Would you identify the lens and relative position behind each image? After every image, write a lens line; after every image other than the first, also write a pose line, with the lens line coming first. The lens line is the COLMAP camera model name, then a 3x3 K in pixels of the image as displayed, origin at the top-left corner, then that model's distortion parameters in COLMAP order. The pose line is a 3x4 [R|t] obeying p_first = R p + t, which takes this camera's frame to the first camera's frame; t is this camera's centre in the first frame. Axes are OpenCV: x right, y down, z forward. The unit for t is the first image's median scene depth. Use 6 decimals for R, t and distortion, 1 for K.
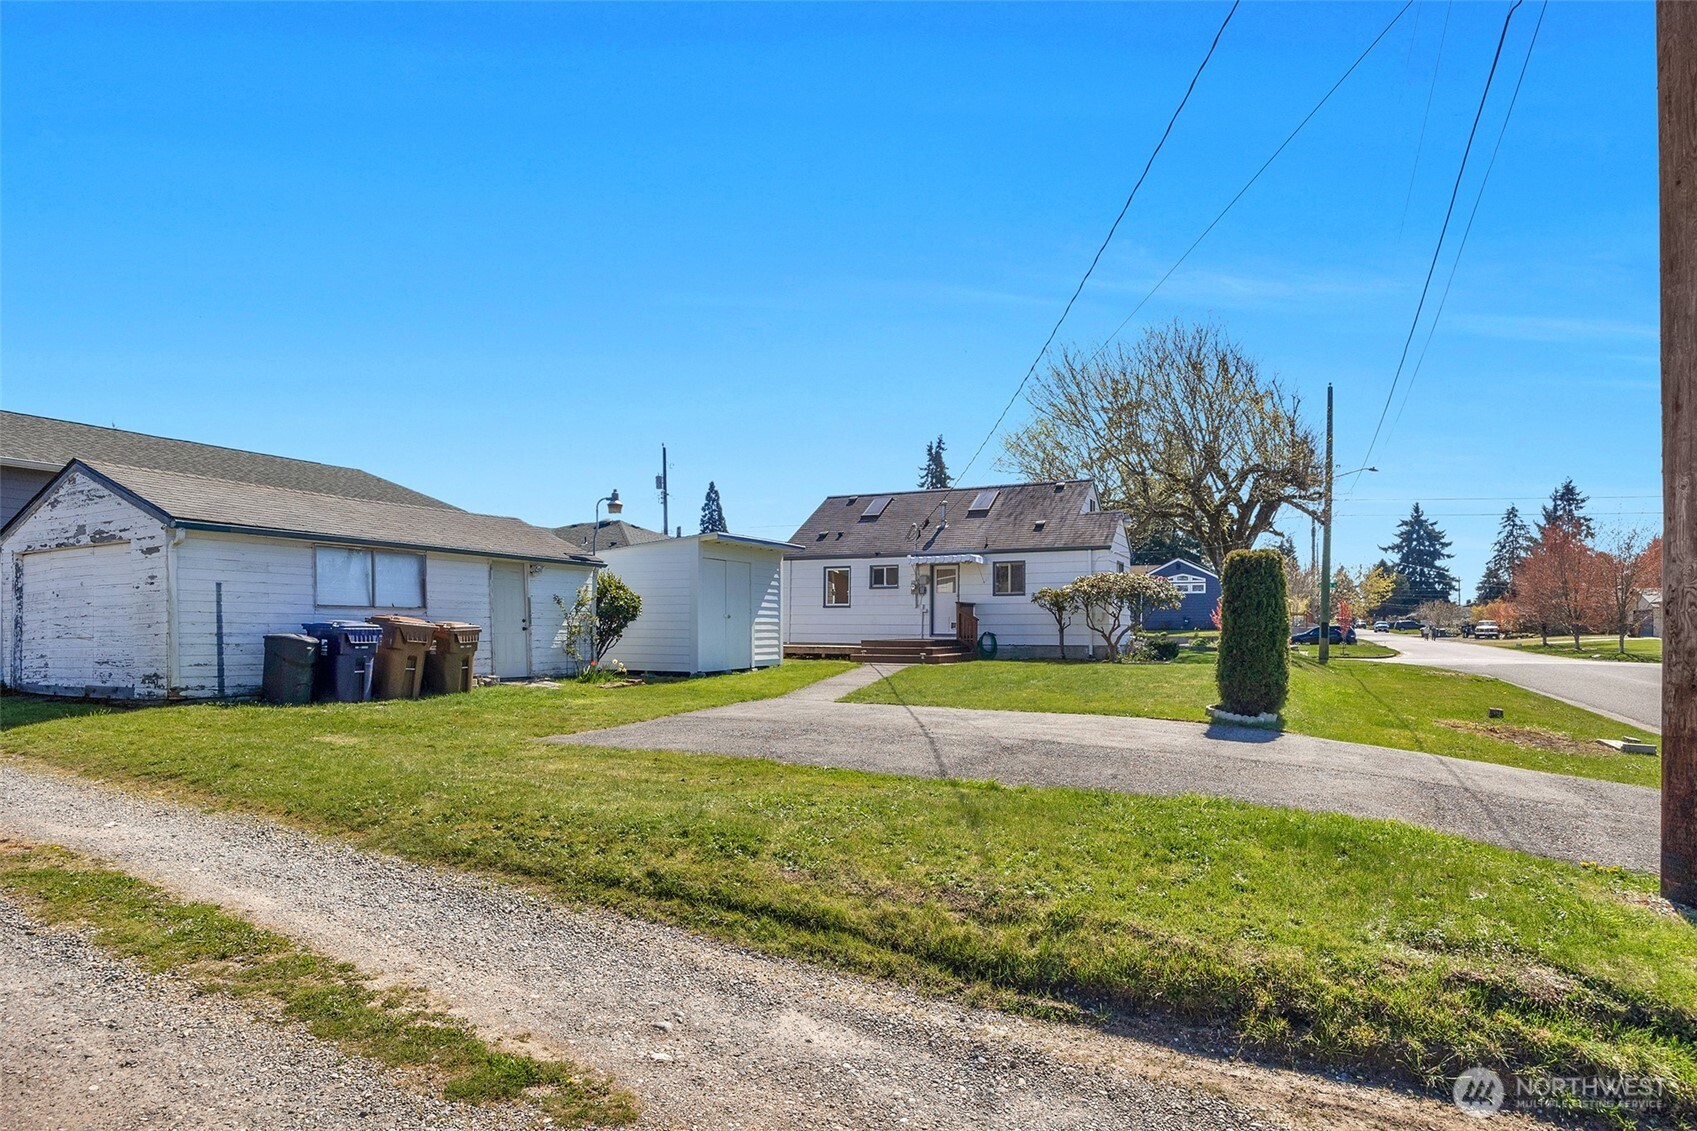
lens RADIAL K [[937.7, 0, 845.2], [0, 937.7, 651.9], [0, 0, 1]] dist [-0.014403, -0.000338]
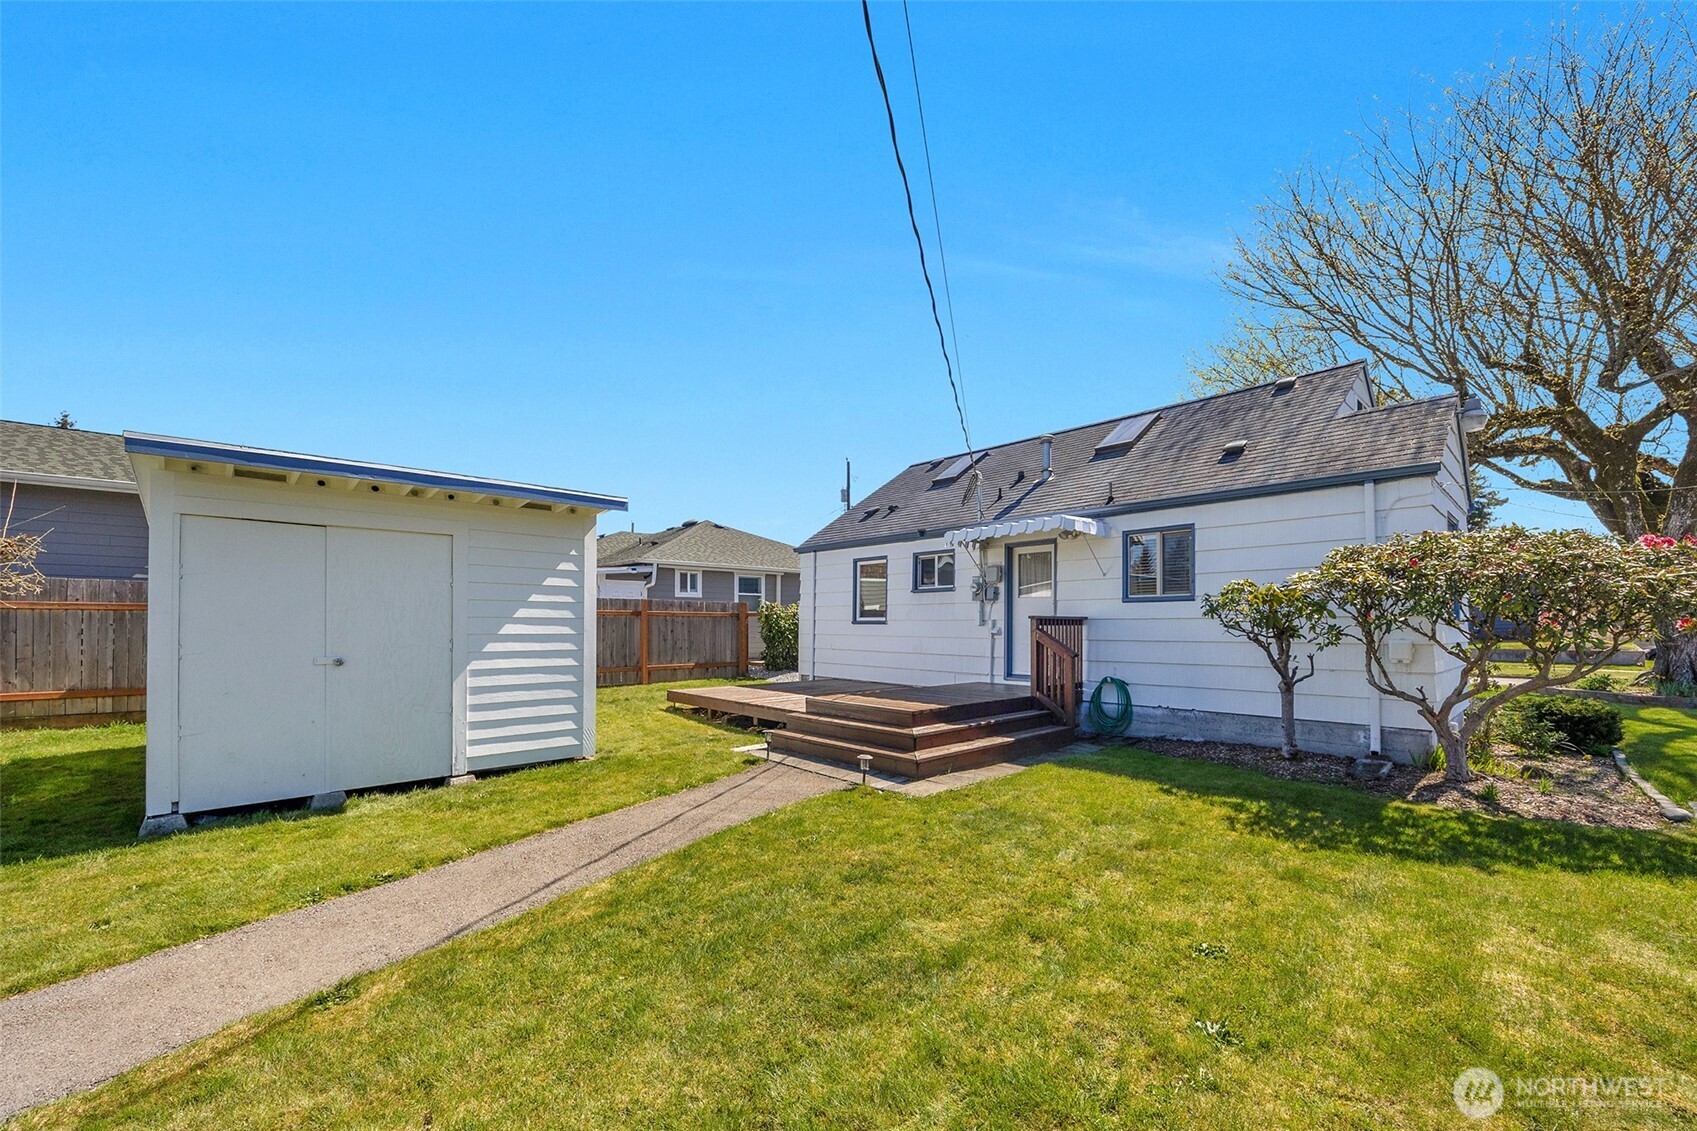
lens RADIAL K [[670.9, 0, 855.0], [0, 670.9, 623.5], [0, 0, 1]] dist [-0.000420, 0.000032]
pose [[0.937094, -0.000964, -0.349076, 0.157778], [-0.009226, 0.999578, -0.027529, -0.040334], [0.348955, 0.029018, 0.936690, 0.666907]]
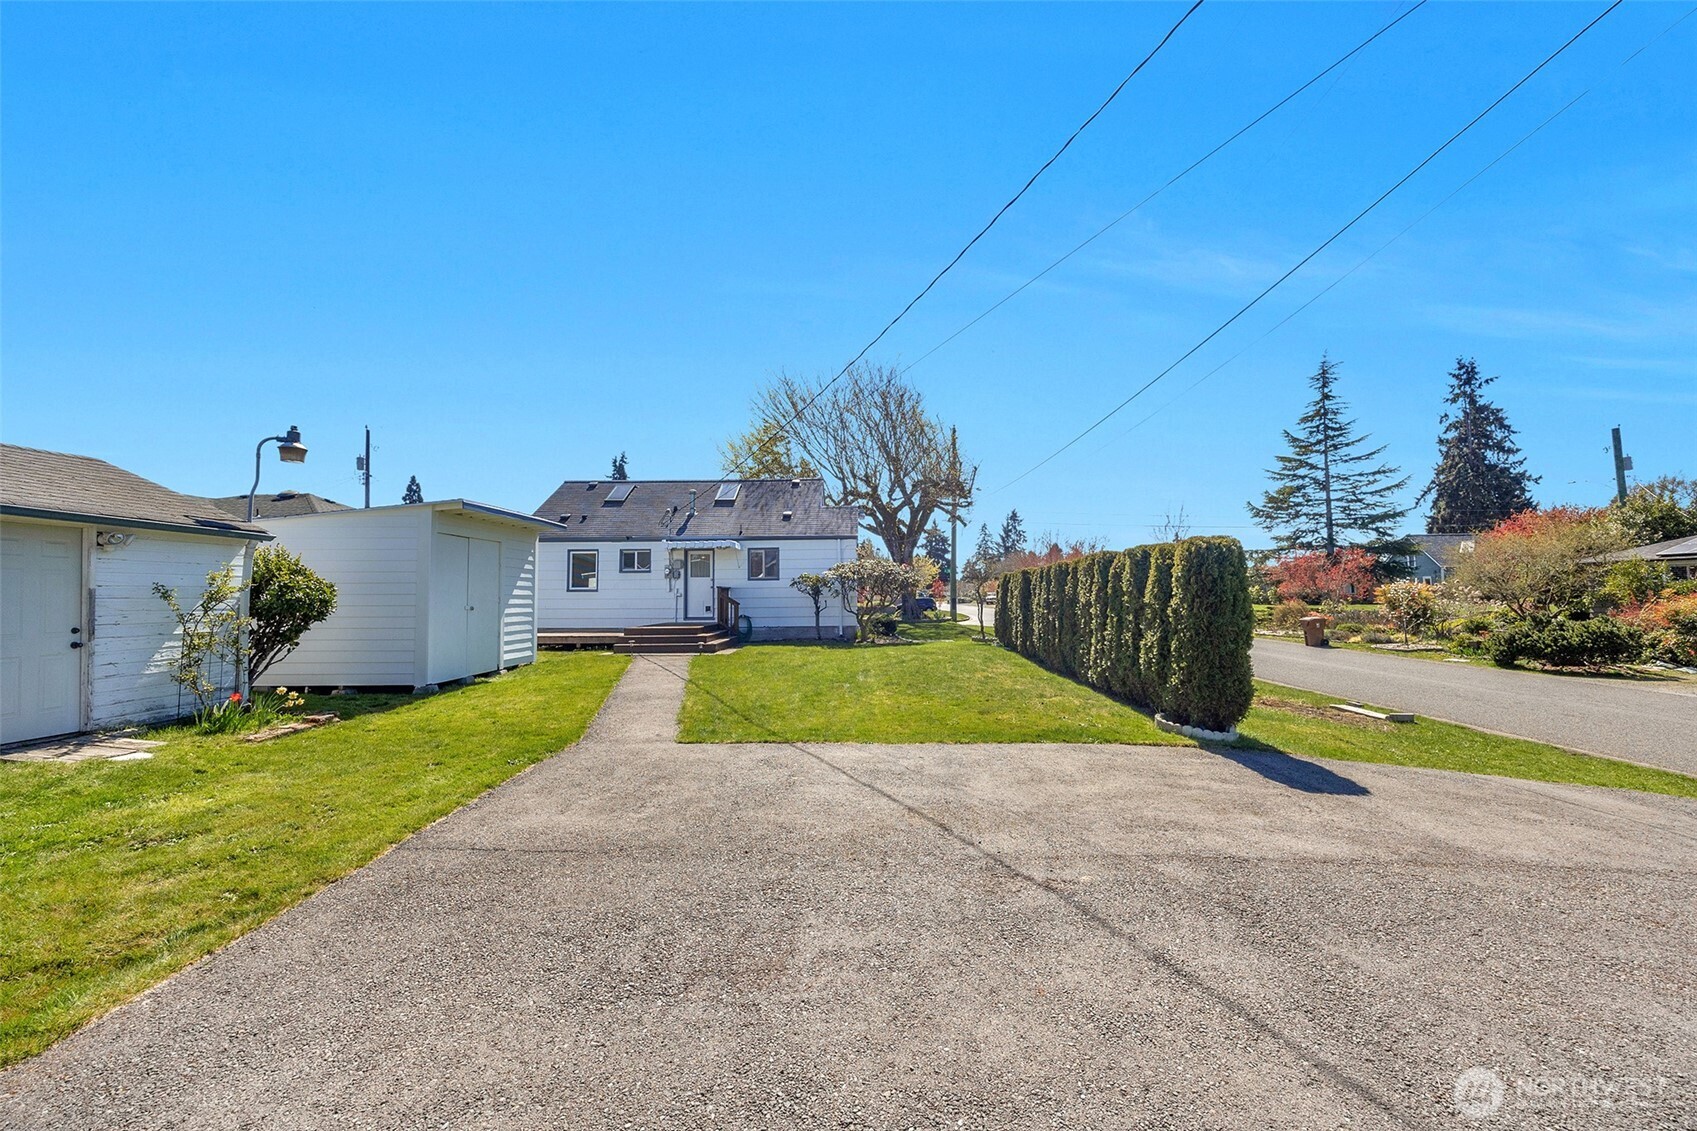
lens RADIAL K [[664.6, 0, 848.5], [0, 664.6, 565.5], [0, 0, 1]] dist [-0.001506, -0.000073]
pose [[0.902745, 0.012196, 0.430002, -0.065109], [0.019747, 0.997369, -0.069744, -0.023550], [-0.429722, 0.071452, 0.900130, 0.294992]]
